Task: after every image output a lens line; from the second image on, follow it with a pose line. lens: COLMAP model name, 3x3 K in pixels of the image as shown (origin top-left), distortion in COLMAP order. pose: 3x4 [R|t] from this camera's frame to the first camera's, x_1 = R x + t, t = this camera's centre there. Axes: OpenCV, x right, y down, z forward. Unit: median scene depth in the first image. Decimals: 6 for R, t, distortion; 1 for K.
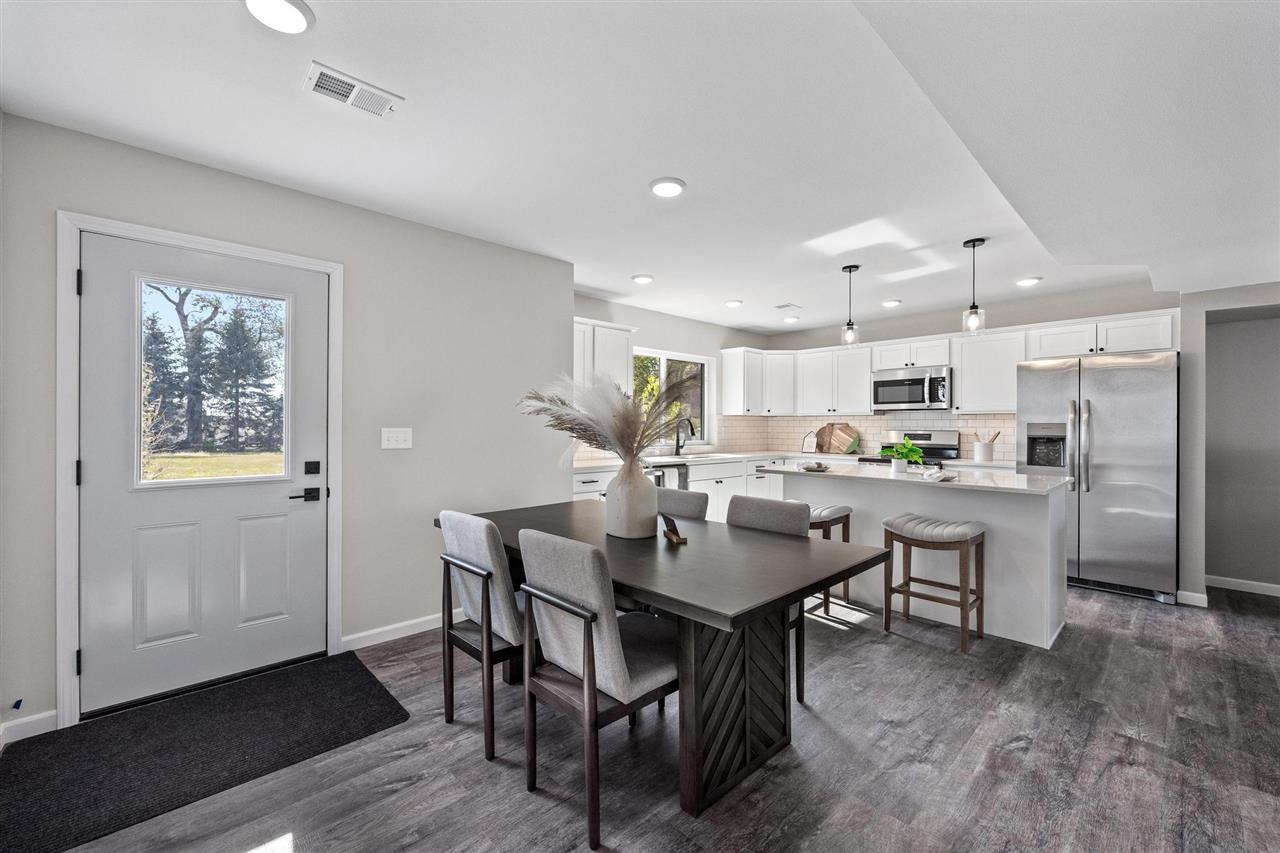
lens RADIAL K [[513.6, 0, 620.8], [0, 513.6, 425.2], [0, 0, 1]] dist [0.001666, -0.000152]
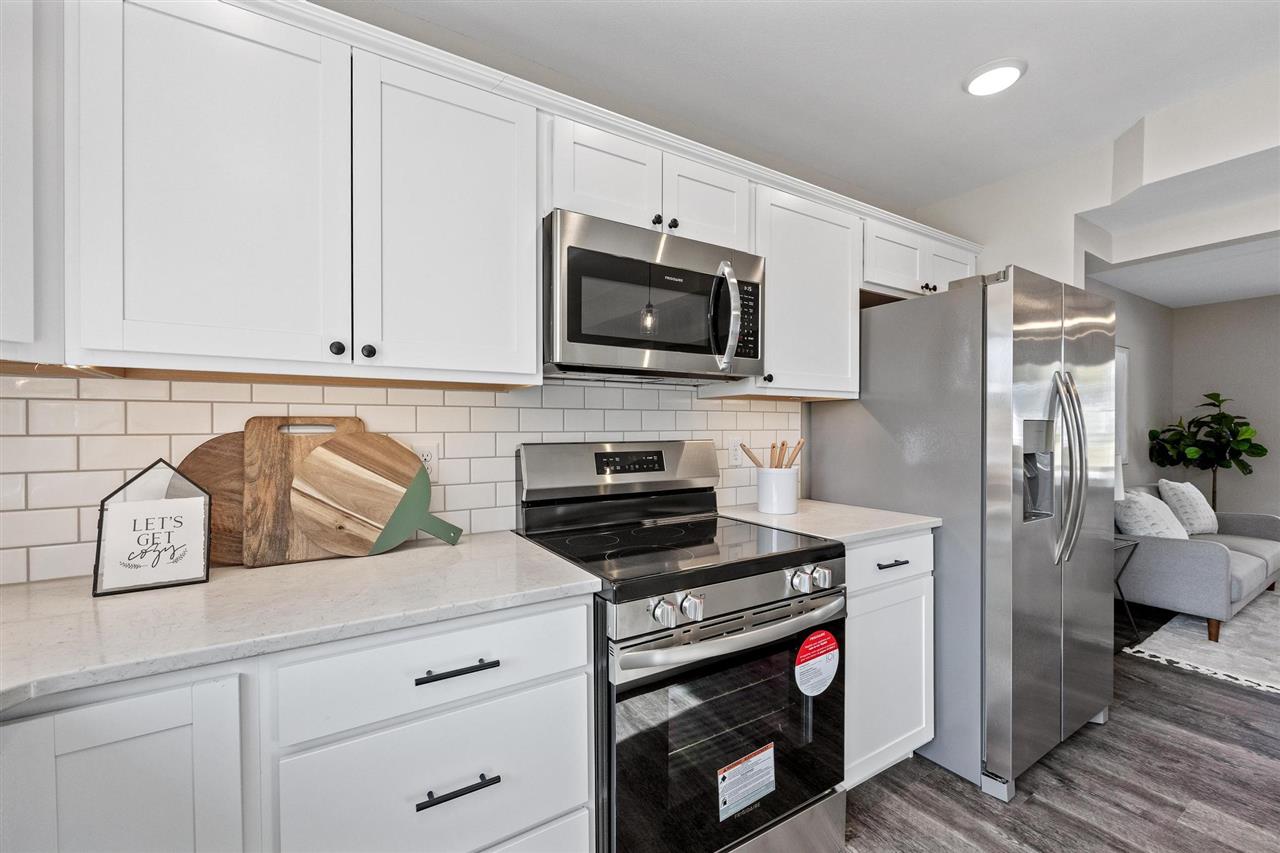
lens RADIAL K [[526.1, 0, 636.6], [0, 526.1, 430.0], [0, 0, 1]] dist [-0.008484, 0.000083]
pose [[0.160336, -0.010453, 0.987007, 0.280556], [0.001668, 0.999945, 0.010319, -0.000722], [-0.987061, -0.000008, 0.160345, 1.015190]]
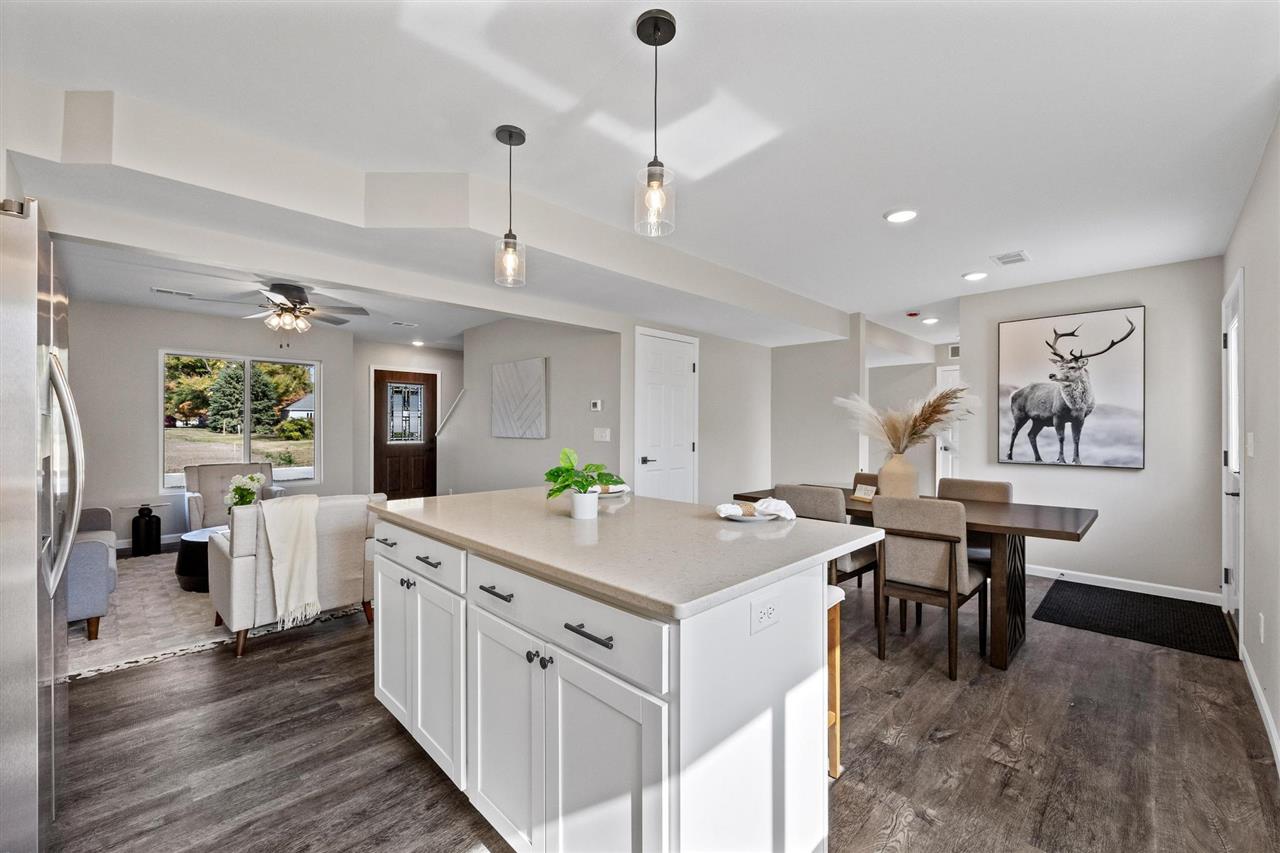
lens RADIAL K [[513.9, 0, 655.8], [0, 513.9, 423.6], [0, 0, 1]] dist [0.000520, 0.000266]
pose [[-0.996497, -0.007362, -0.083310, 0.380761], [-0.006946, 0.999962, -0.005290, 0.001051], [0.083345, -0.004693, -0.996510, 1.093722]]
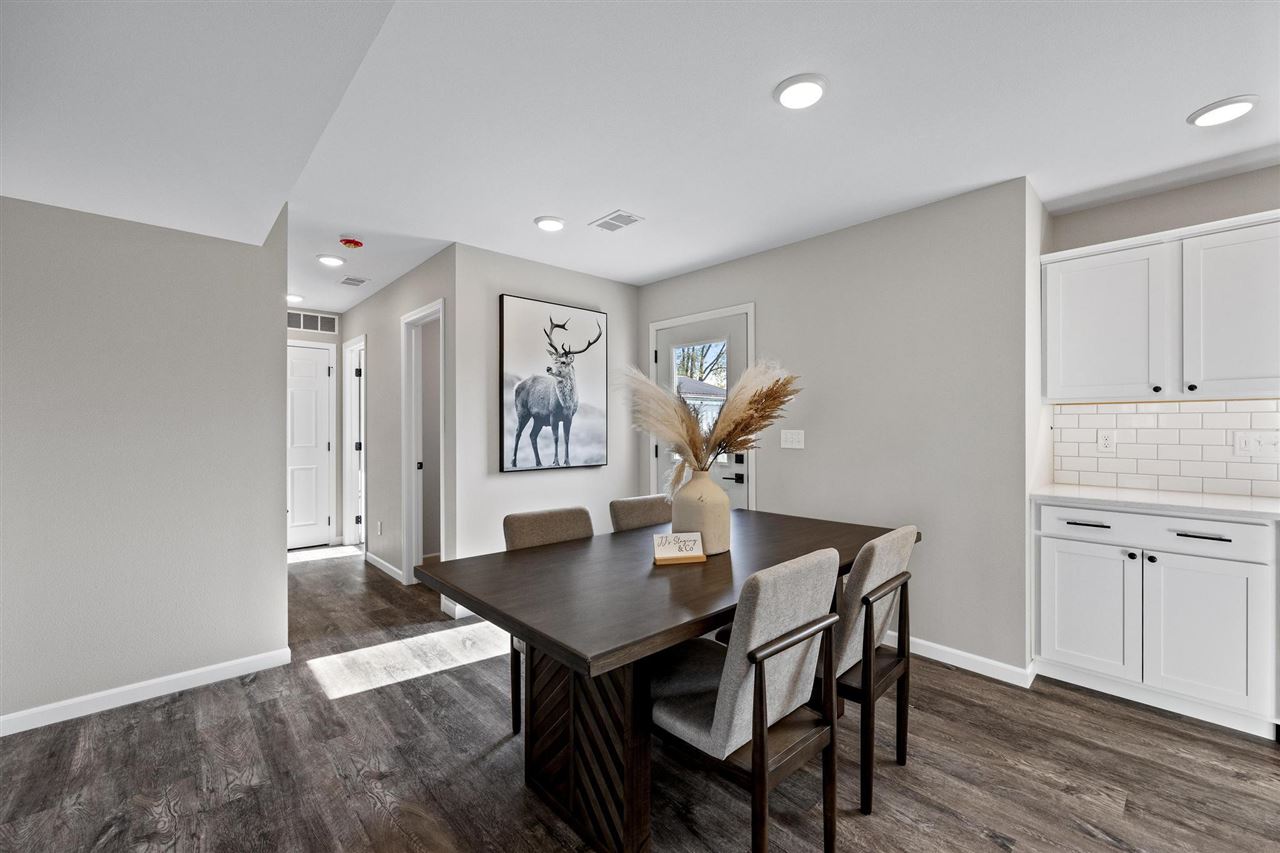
lens RADIAL K [[510.4, 0, 651.3], [0, 510.4, 430.1], [0, 0, 1]] dist [-0.001362, -0.000092]
pose [[0.027610, 0.004124, -0.999610, 0.416125], [0.001806, 0.999990, 0.004175, 0.000303], [0.999617, -0.001920, 0.027602, 0.404913]]
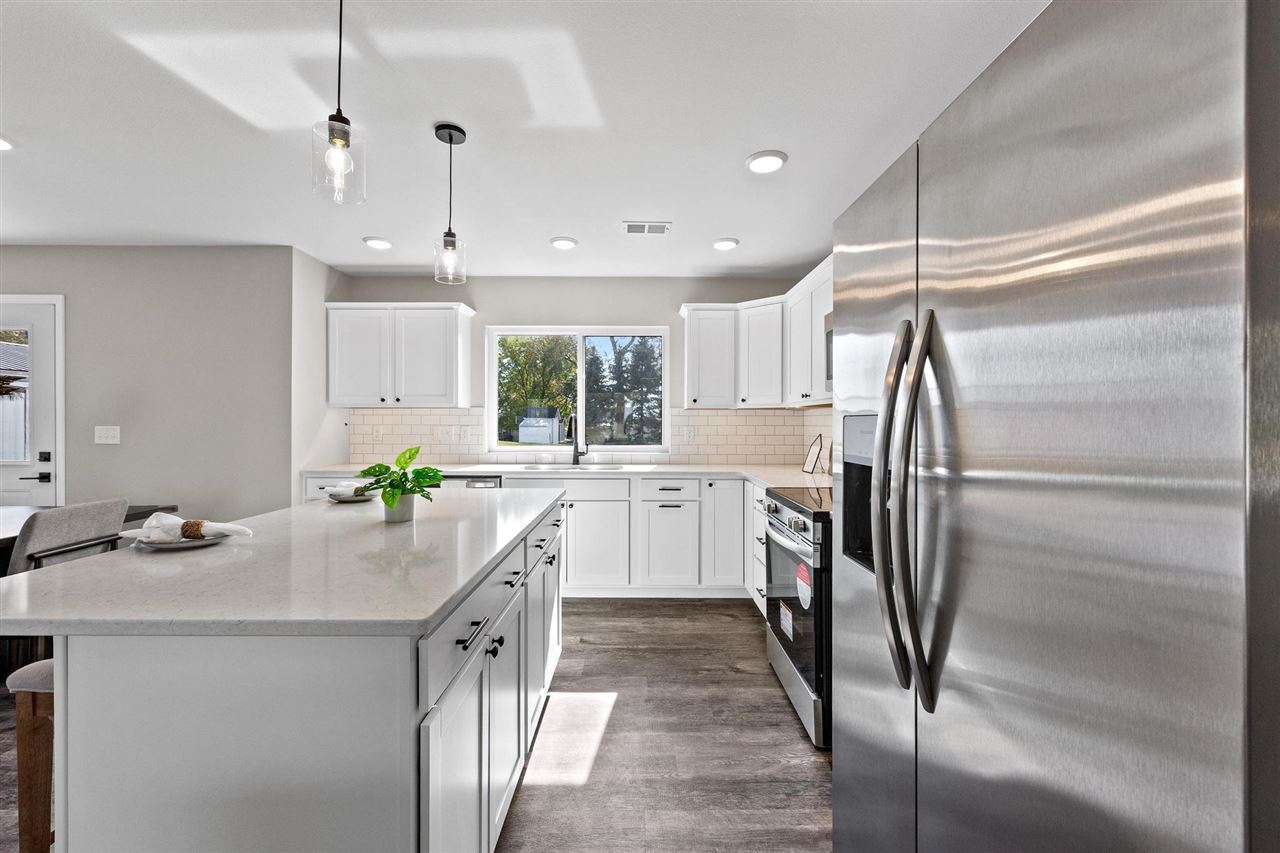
lens RADIAL K [[510.5, 0, 640.0], [0, 510.5, 426.5], [0, 0, 1]] dist [-0.014252, -0.000086]
pose [[0.755267, 0.002463, -0.655412, 0.748255], [0.000072, 0.999993, 0.003842, 0.001368], [0.655417, -0.002949, 0.755261, 0.572976]]
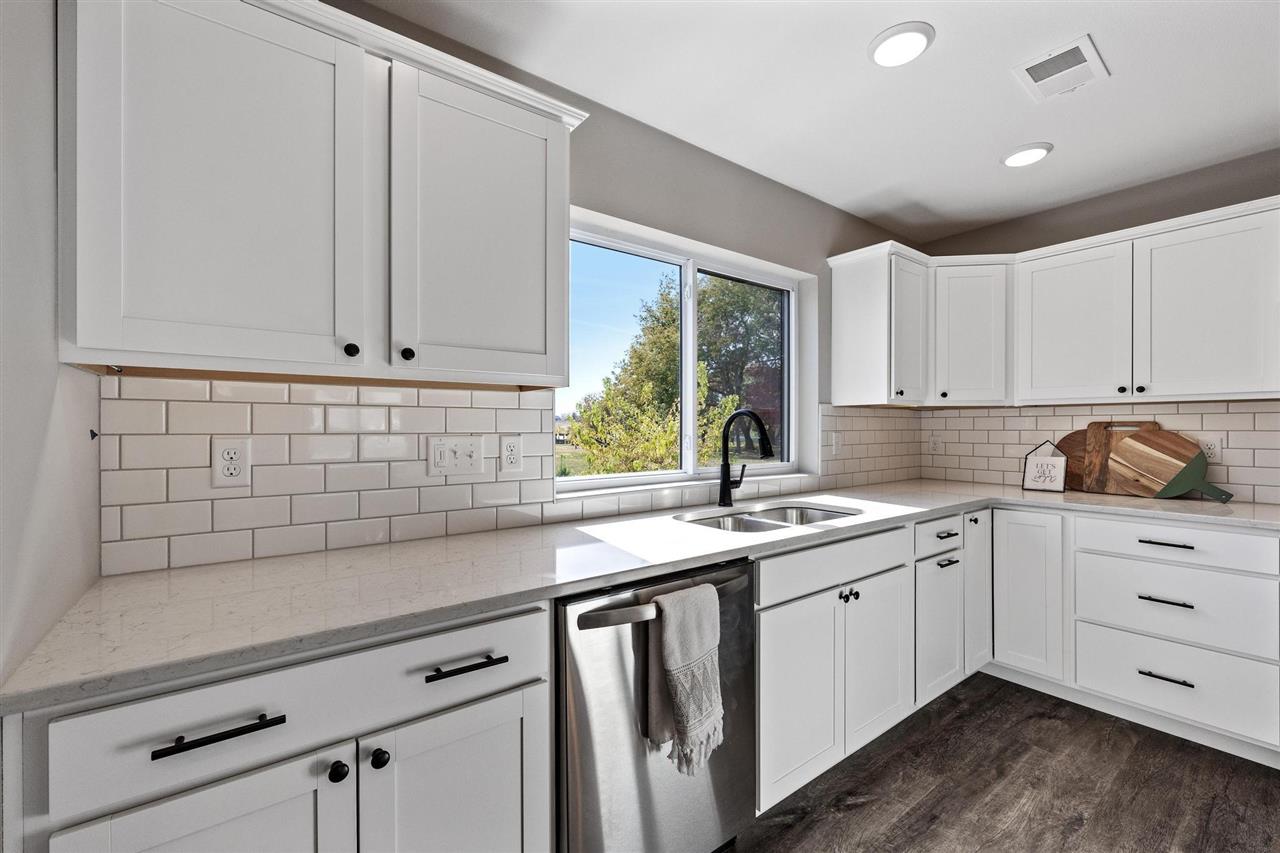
lens RADIAL K [[512.8, 0, 645.4], [0, 512.8, 433.8], [0, 0, 1]] dist [-0.001027, -0.000208]
pose [[0.997034, -0.003662, -0.076875, 0.089517], [0.004458, 0.999938, 0.010186, -0.000318], [0.076833, -0.010499, 0.996989, 0.684112]]
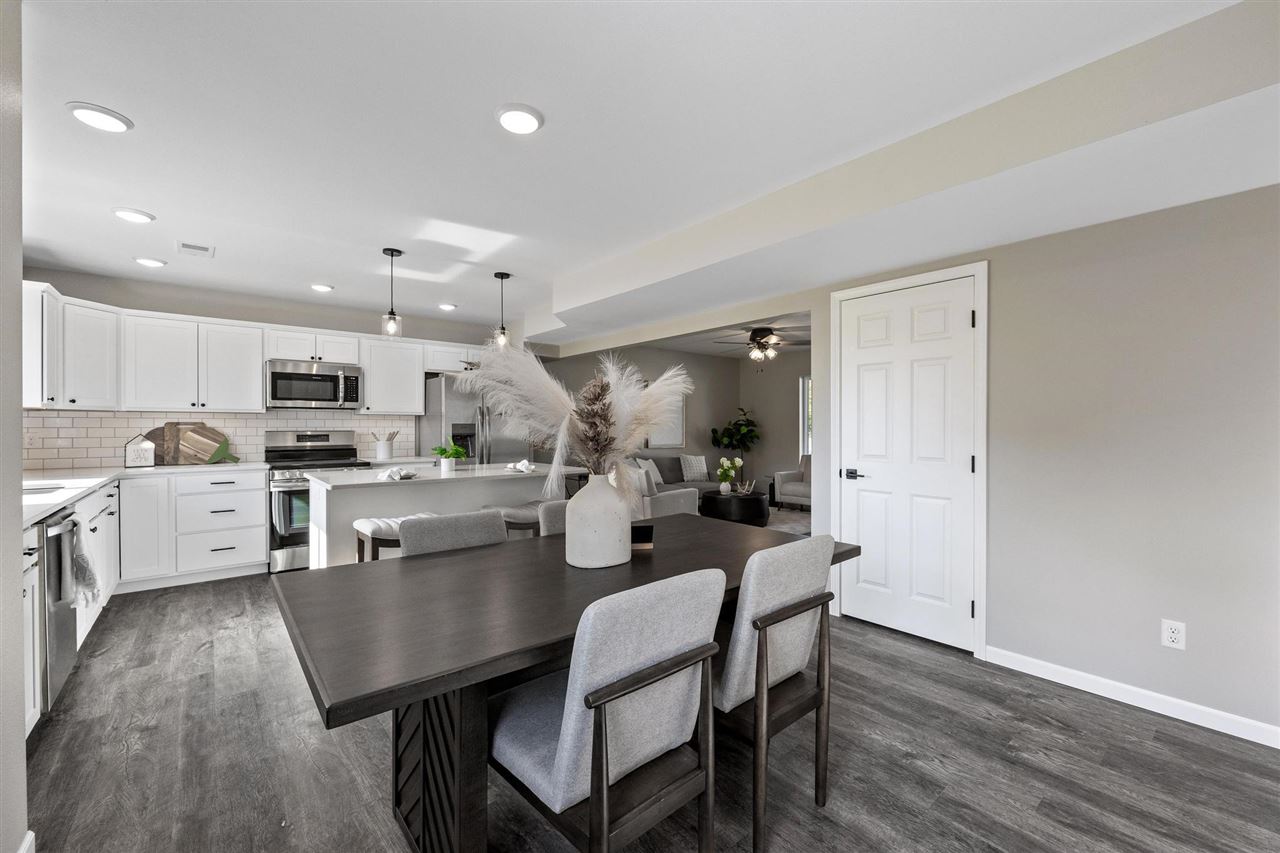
lens RADIAL K [[541.4, 0, 649.7], [0, 541.4, 424.9], [0, 0, 1]] dist [-0.002394, -0.000506]
pose [[0.025362, -0.002109, 0.999676, -0.381384], [-0.000225, 0.999998, 0.002115, -0.002816], [-0.999678, -0.000278, 0.025361, 0.410115]]
